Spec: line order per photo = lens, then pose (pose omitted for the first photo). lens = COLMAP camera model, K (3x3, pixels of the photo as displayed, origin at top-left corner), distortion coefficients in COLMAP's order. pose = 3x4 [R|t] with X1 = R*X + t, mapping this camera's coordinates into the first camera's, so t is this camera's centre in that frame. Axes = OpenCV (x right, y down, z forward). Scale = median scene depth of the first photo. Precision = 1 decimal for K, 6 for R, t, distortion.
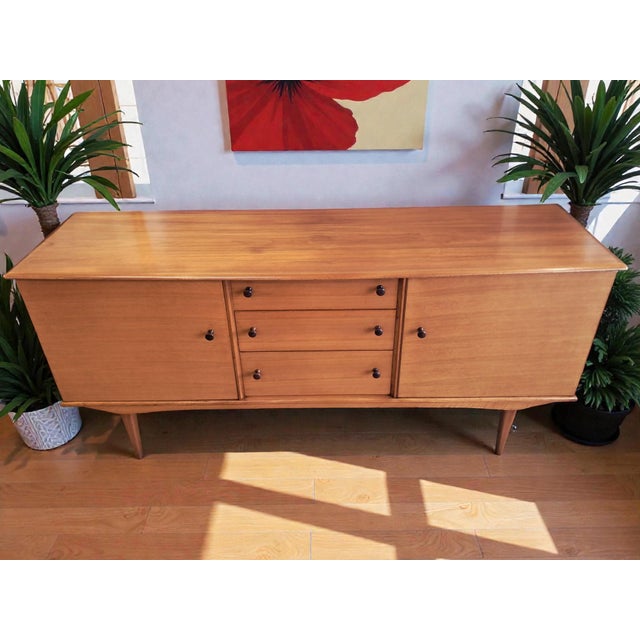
lens RADIAL K [[517.7, 0, 320.2], [0, 517.7, 313.6], [0, 0, 1]] dist [0.069119, -0.138842]
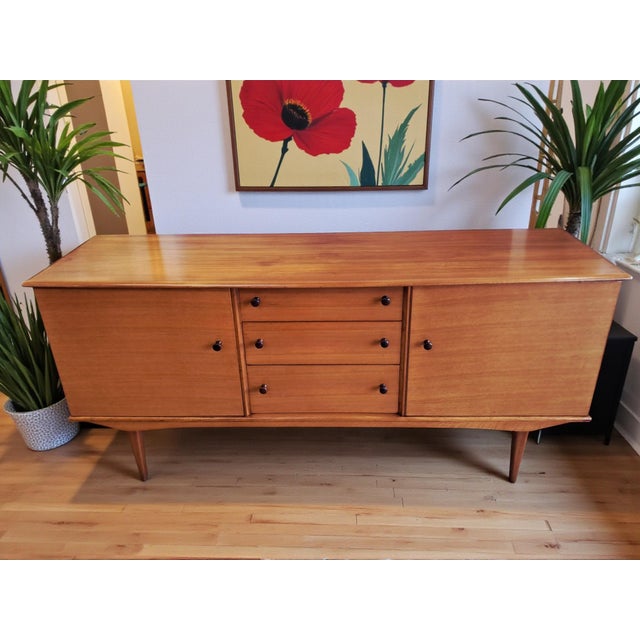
lens RADIAL K [[517.7, 0, 319.8], [0, 517.7, 314.6], [0, 0, 1]] dist [0.069119, -0.138842]
pose [[0.999432, 0.005260, -0.033274, 0.019839], [-0.009305, 0.992409, -0.122627, 0.100425], [0.032376, 0.122867, 0.991895, -0.005567]]
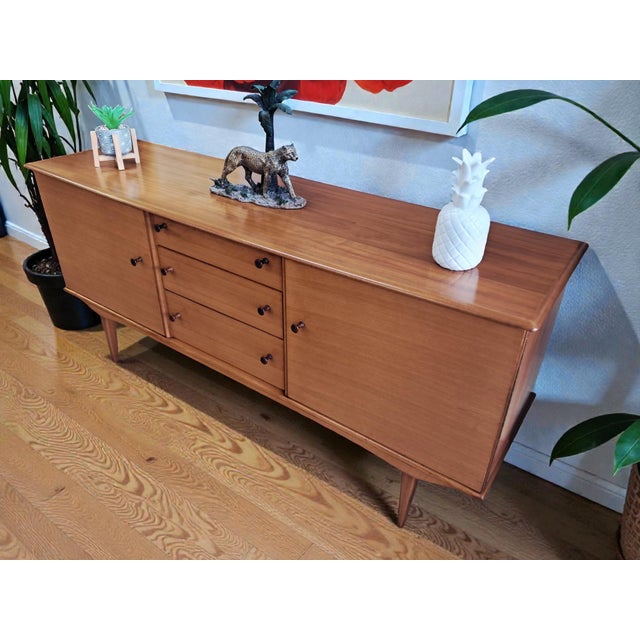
lens RADIAL K [[517.7, 0, 308.8], [0, 517.7, 323.2], [0, 0, 1]] dist [0.069119, -0.138842]
pose [[0.813982, 0.336362, -0.473597, 0.596659], [-0.335217, 0.937838, 0.089934, -0.051510], [0.474408, 0.085553, 0.876138, 0.247360]]
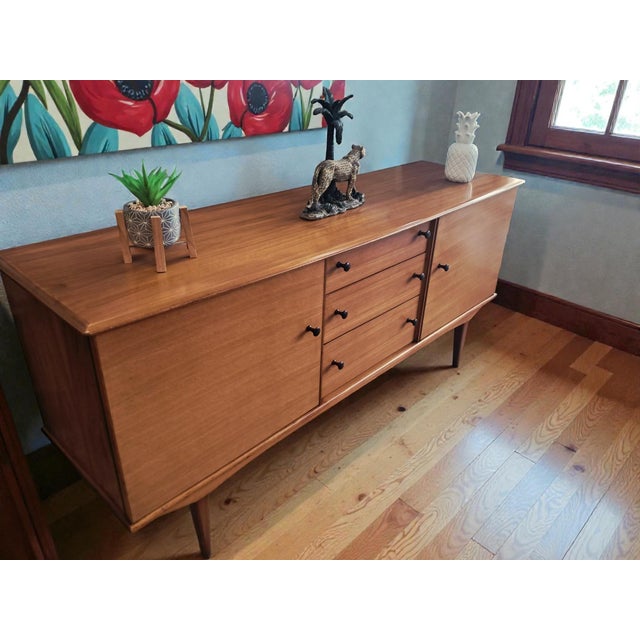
lens RADIAL K [[508.5, 0, 320.9], [0, 508.5, 315.9], [0, 0, 1]] dist [0.018755, -0.005281]
pose [[0.683824, -0.307023, 0.661908, -0.724893], [0.356517, 0.932092, 0.064026, -0.029396], [-0.636617, 0.192199, 0.746846, 0.357634]]
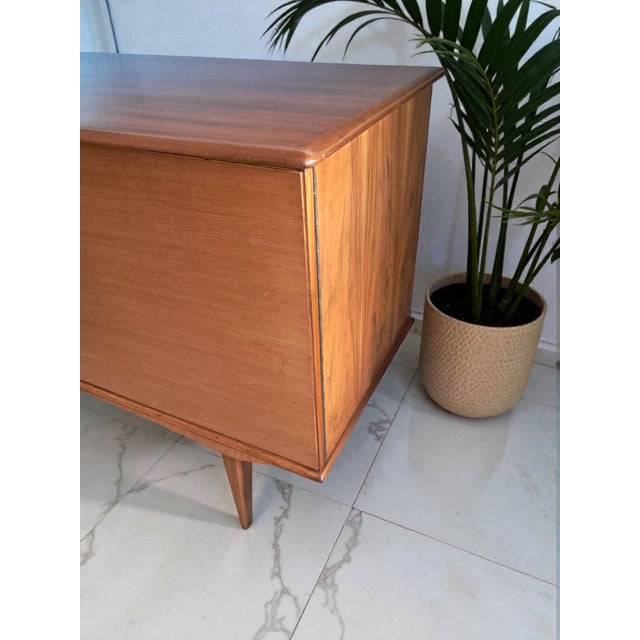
lens RADIAL K [[517.7, 0, 316.8], [0, 517.7, 328.0], [0, 0, 1]] dist [0.069119, -0.138842]
pose [[0.898478, 0.251973, -0.359508, 0.665856], [-0.228206, 0.967620, 0.107859, -0.017201], [0.375045, -0.014867, 0.926887, 0.607321]]
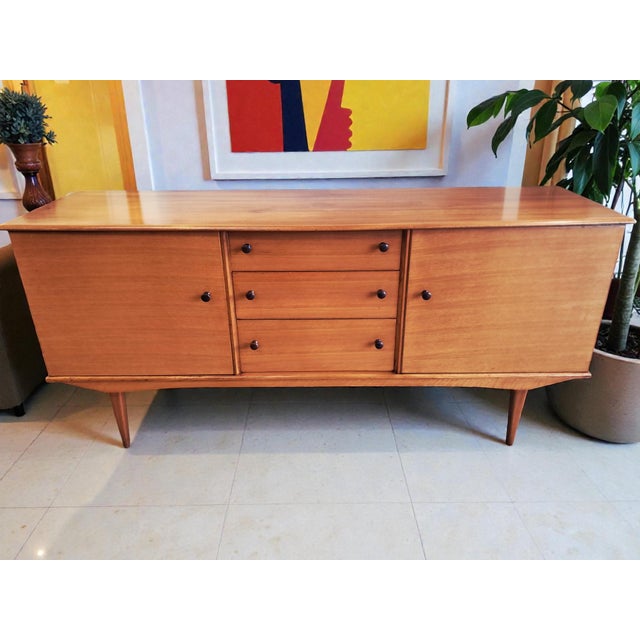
lens RADIAL K [[517.7, 0, 317.0], [0, 517.7, 322.5], [0, 0, 1]] dist [0.069119, -0.138842]
pose [[0.999986, 0.005202, 0.000056, -0.006794], [-0.005155, 0.992319, -0.123600, 0.201254], [-0.000699, 0.123598, 0.992332, 0.049986]]
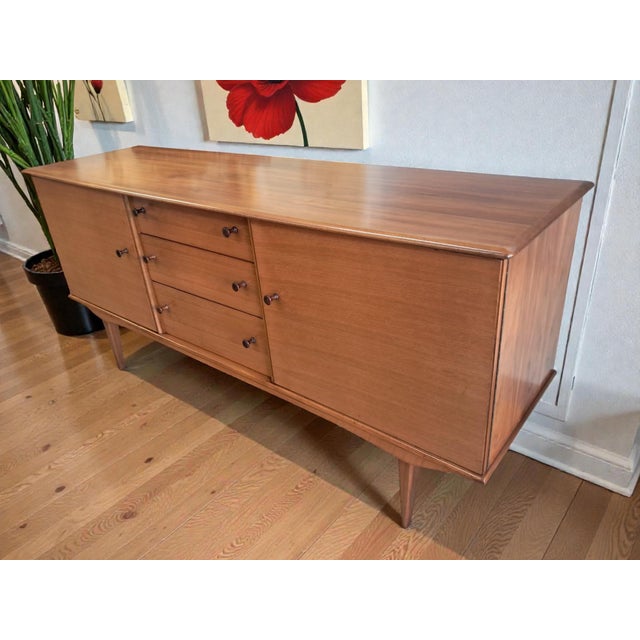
lens RADIAL K [[517.7, 0, 309.6], [0, 517.7, 325.0], [0, 0, 1]] dist [0.069119, -0.138842]
pose [[0.769795, 0.265537, -0.580436, 0.686633], [-0.285959, 0.956466, 0.058313, 0.011558], [0.570652, 0.121092, 0.812215, 0.386276]]
